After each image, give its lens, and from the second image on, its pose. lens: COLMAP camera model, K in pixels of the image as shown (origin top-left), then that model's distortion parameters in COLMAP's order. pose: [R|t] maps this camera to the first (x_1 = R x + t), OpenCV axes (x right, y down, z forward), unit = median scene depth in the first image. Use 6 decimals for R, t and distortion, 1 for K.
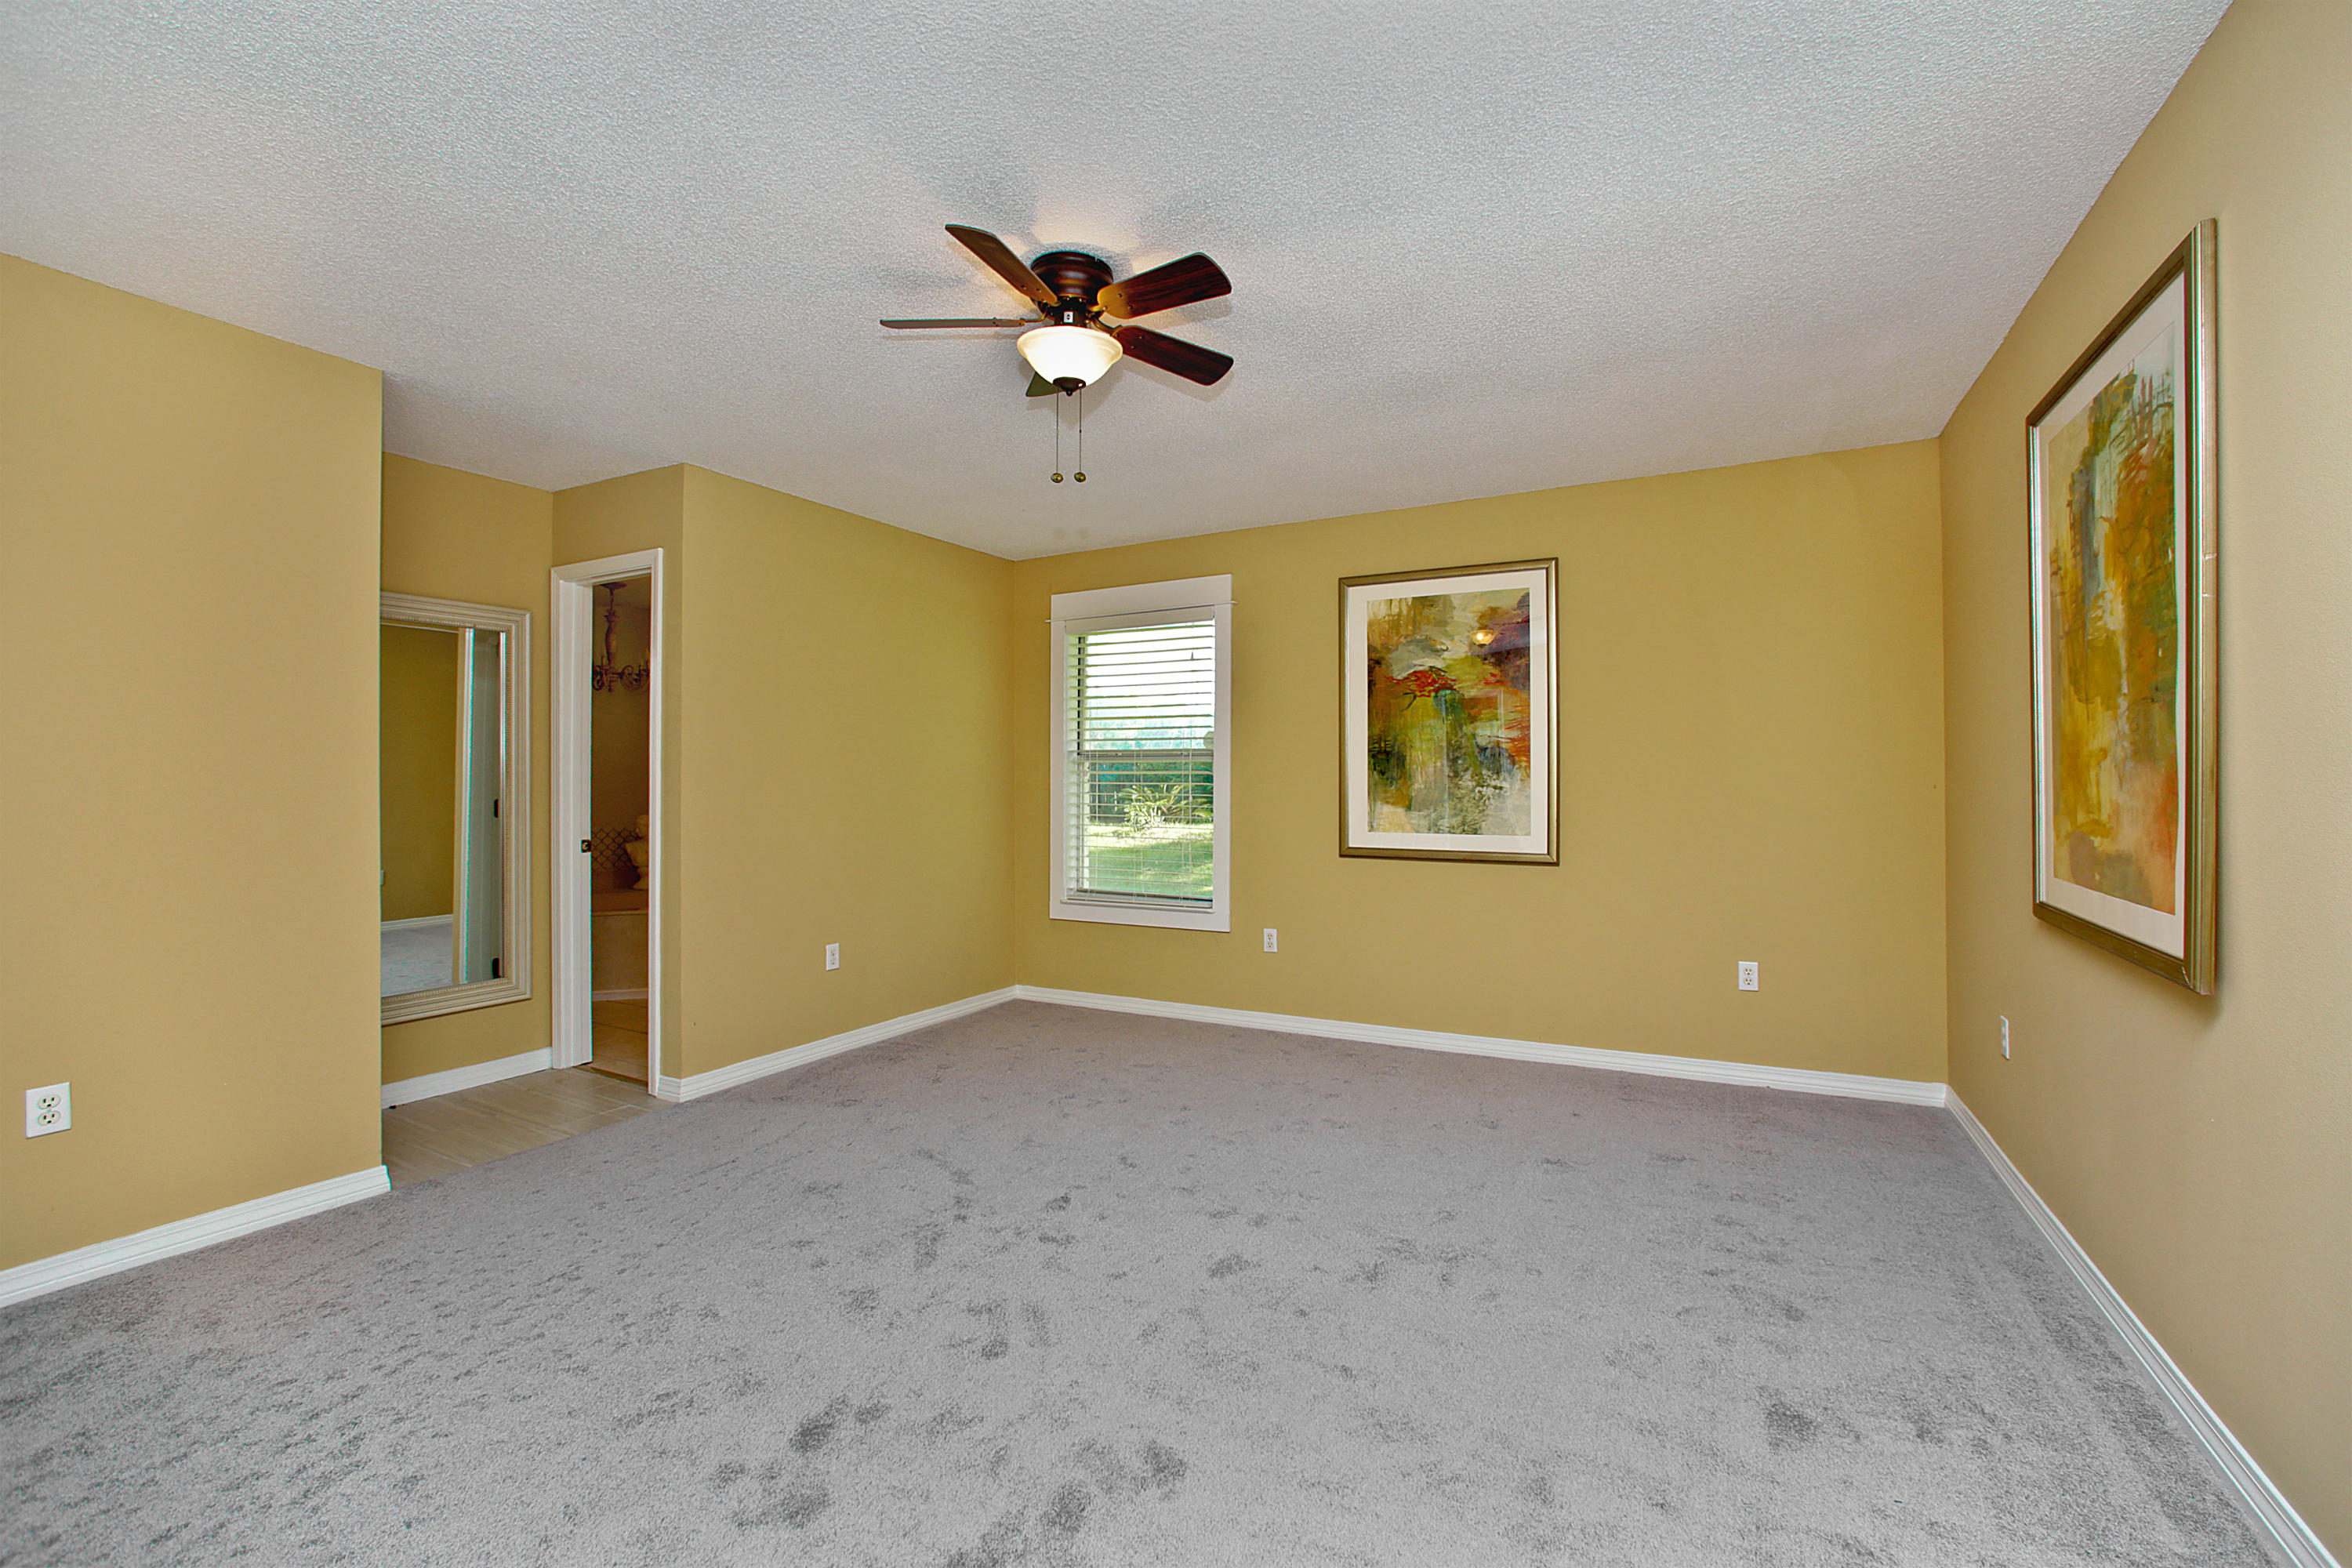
lens RADIAL K [[985.3, 0, 1176.0], [0, 985.3, 784.0], [0, 0, 1]] dist [-0.000065, 0.000277]
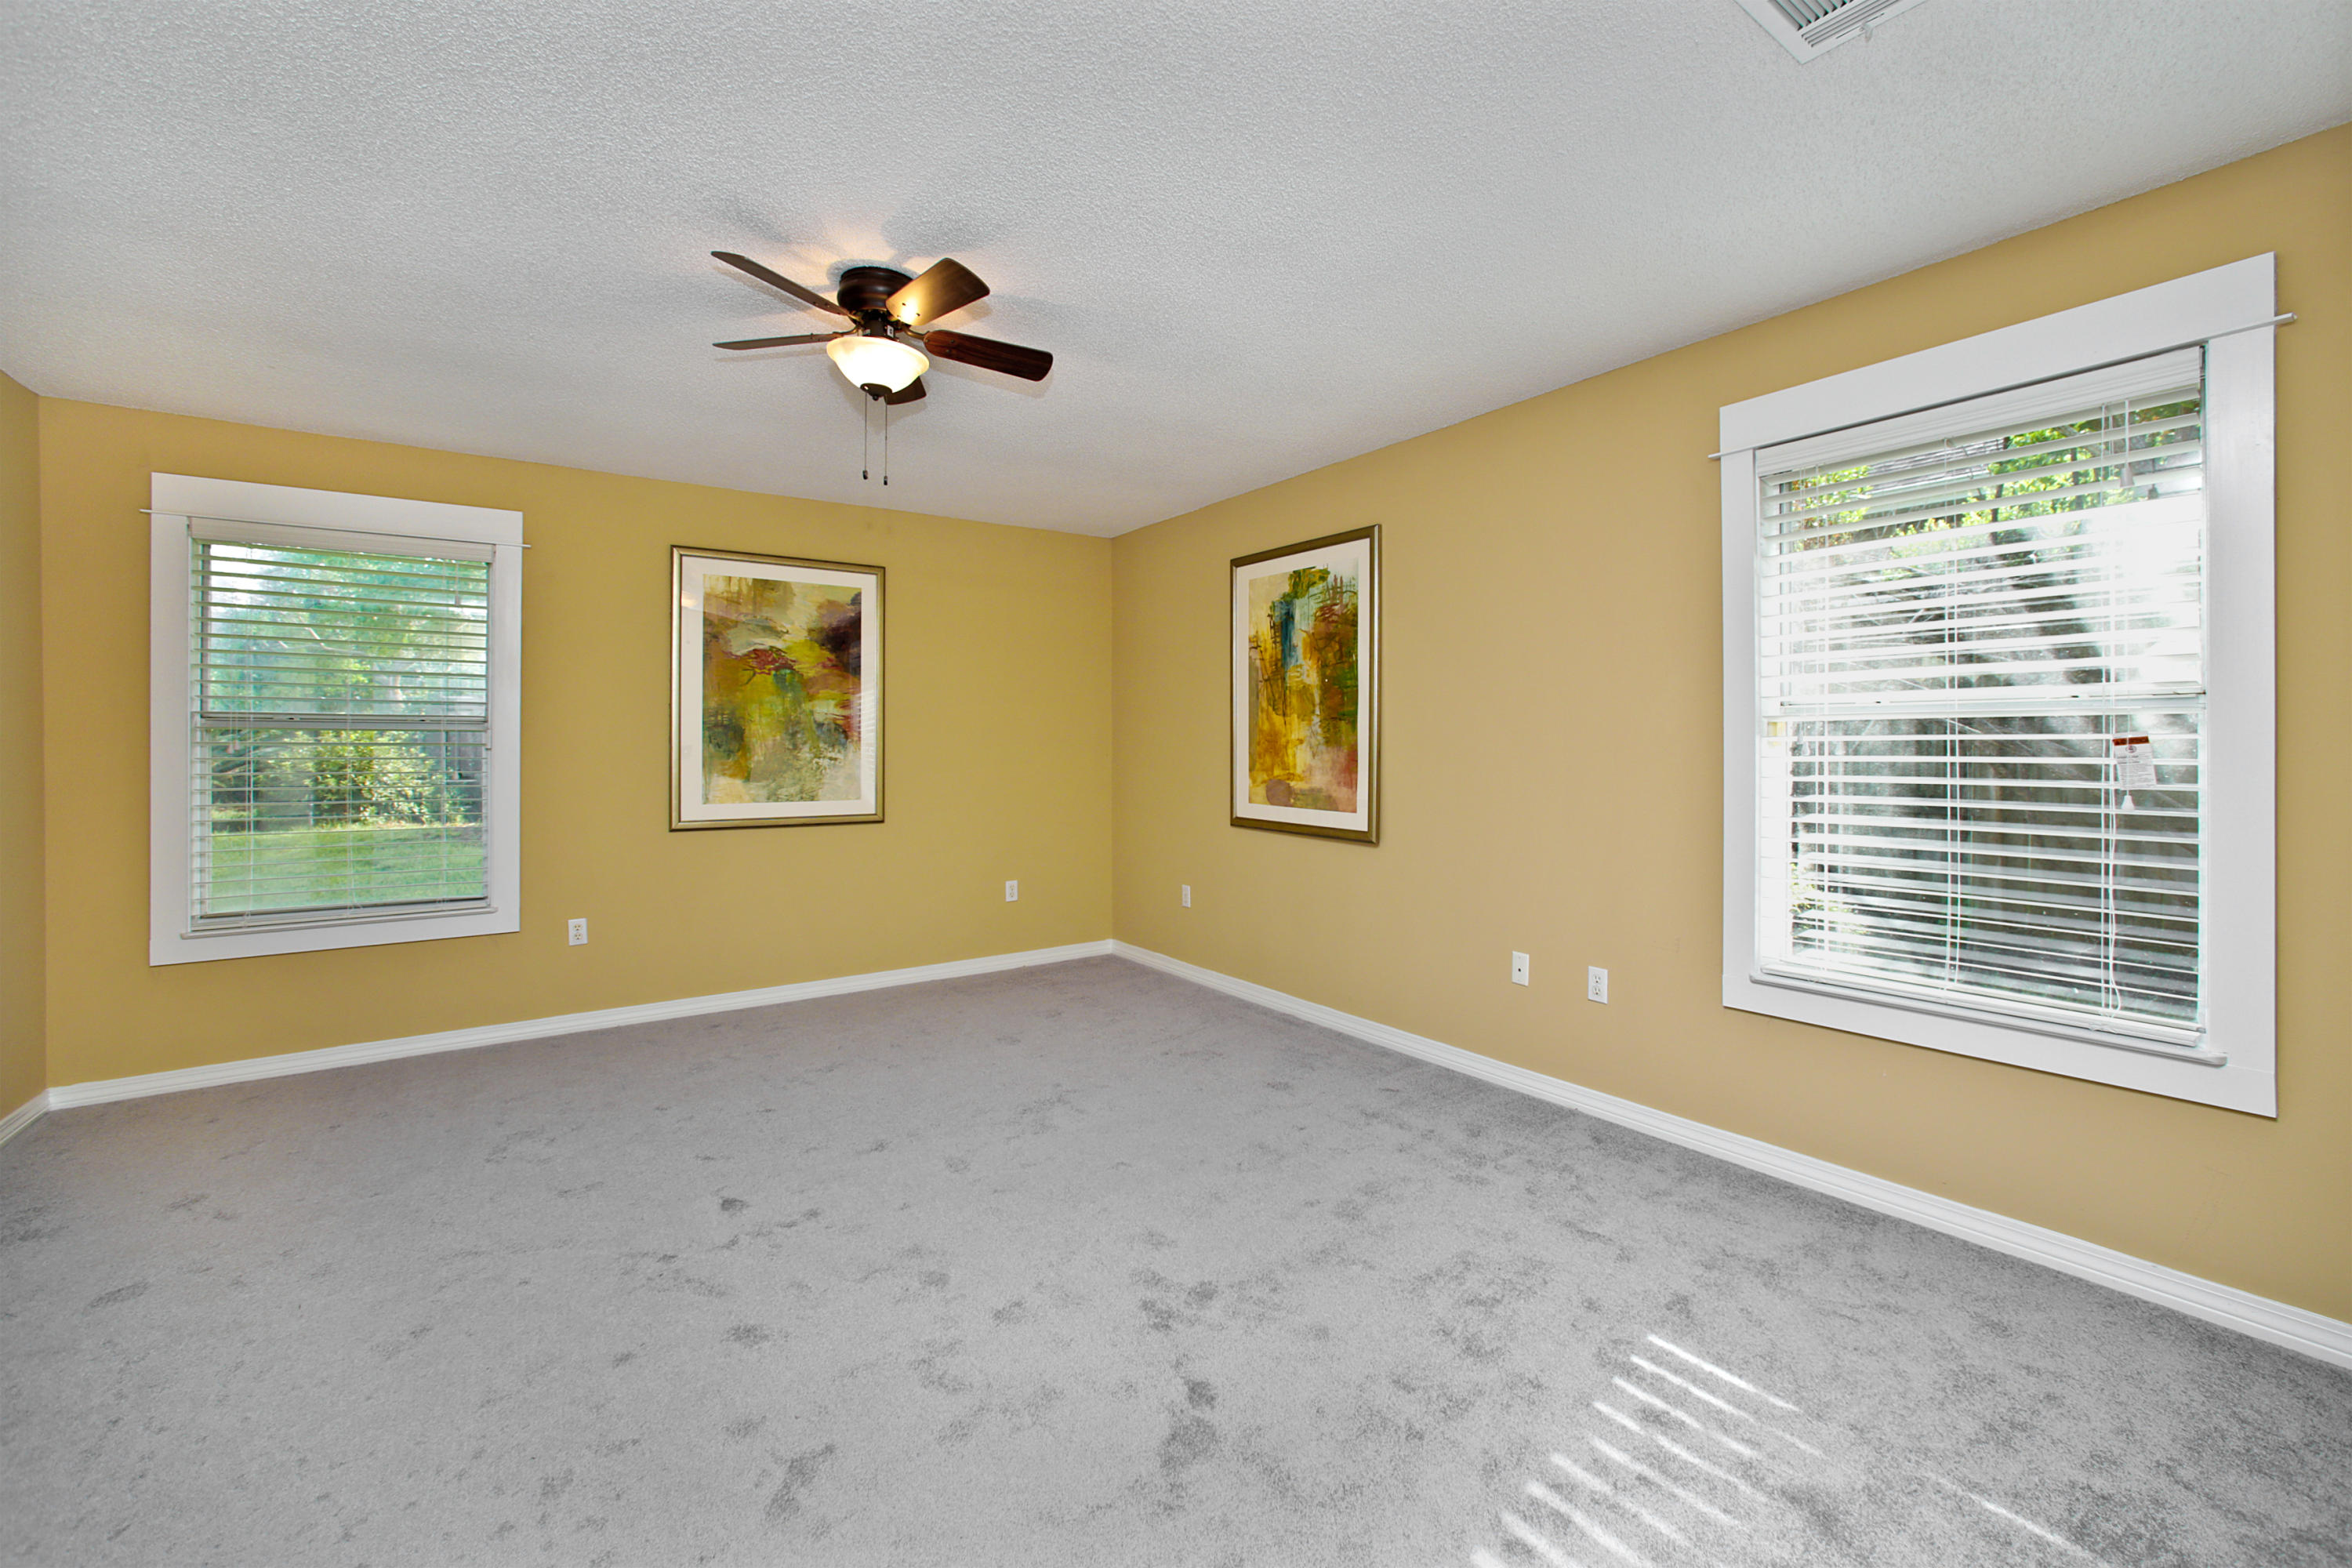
lens RADIAL K [[969.3, 0, 1178.5], [0, 969.3, 758.9], [0, 0, 1]] dist [-0.001653, -0.000055]
pose [[0.473245, -0.014199, 0.880816, -0.471859], [0.002727, 0.999889, 0.014653, -0.011535], [-0.880926, -0.004533, 0.473231, 0.114555]]
